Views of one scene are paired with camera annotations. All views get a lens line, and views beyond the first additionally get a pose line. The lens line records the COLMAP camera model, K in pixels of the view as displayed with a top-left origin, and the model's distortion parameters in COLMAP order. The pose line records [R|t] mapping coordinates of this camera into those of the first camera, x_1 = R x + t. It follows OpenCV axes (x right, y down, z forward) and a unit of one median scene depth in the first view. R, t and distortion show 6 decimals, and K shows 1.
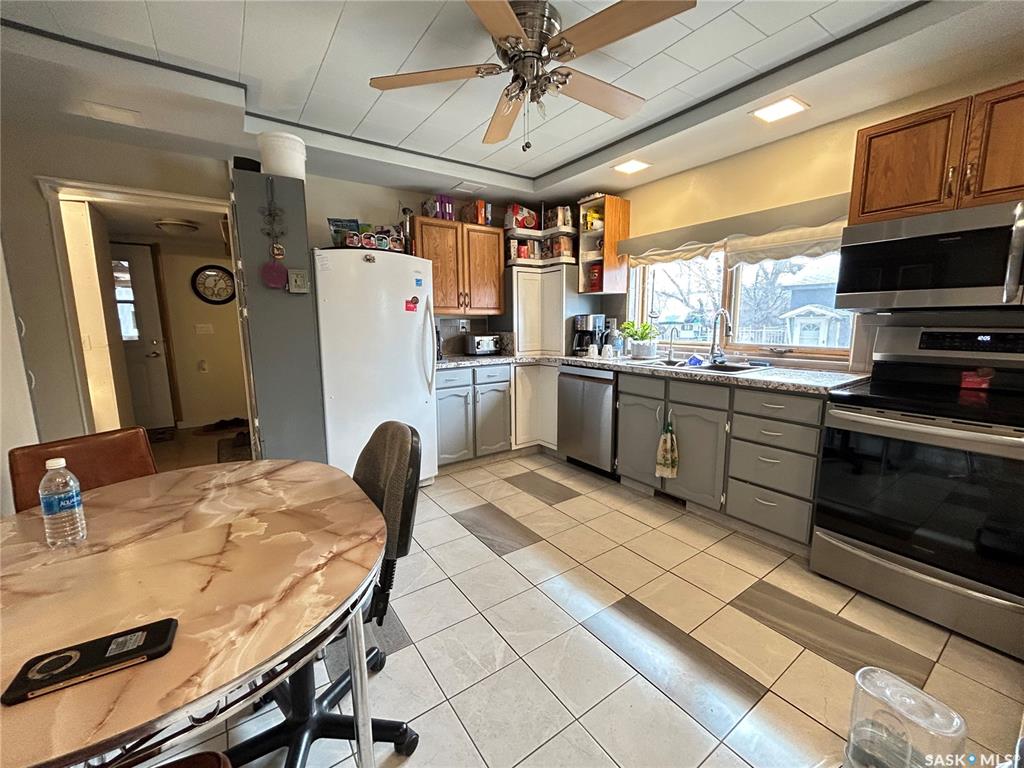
lens RADIAL K [[415.5, 0, 514.3], [0, 415.5, 383.2], [0, 0, 1]] dist [-0.002833, 0.001636]
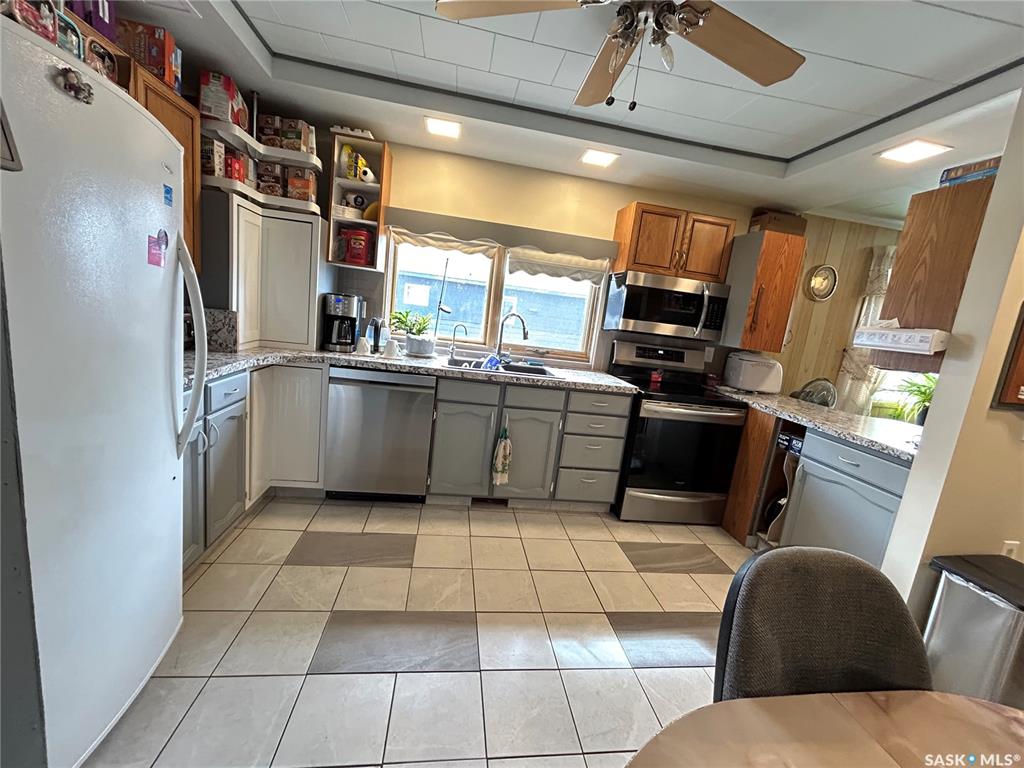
lens RADIAL K [[415.5, 0, 513.9], [0, 415.5, 383.2], [0, 0, 1]] dist [-0.002833, 0.001636]
pose [[0.442581, -0.087603, 0.892439, -0.385684], [0.008723, 0.995590, 0.093403, -0.081569], [-0.896686, -0.033554, 0.441393, 0.436263]]
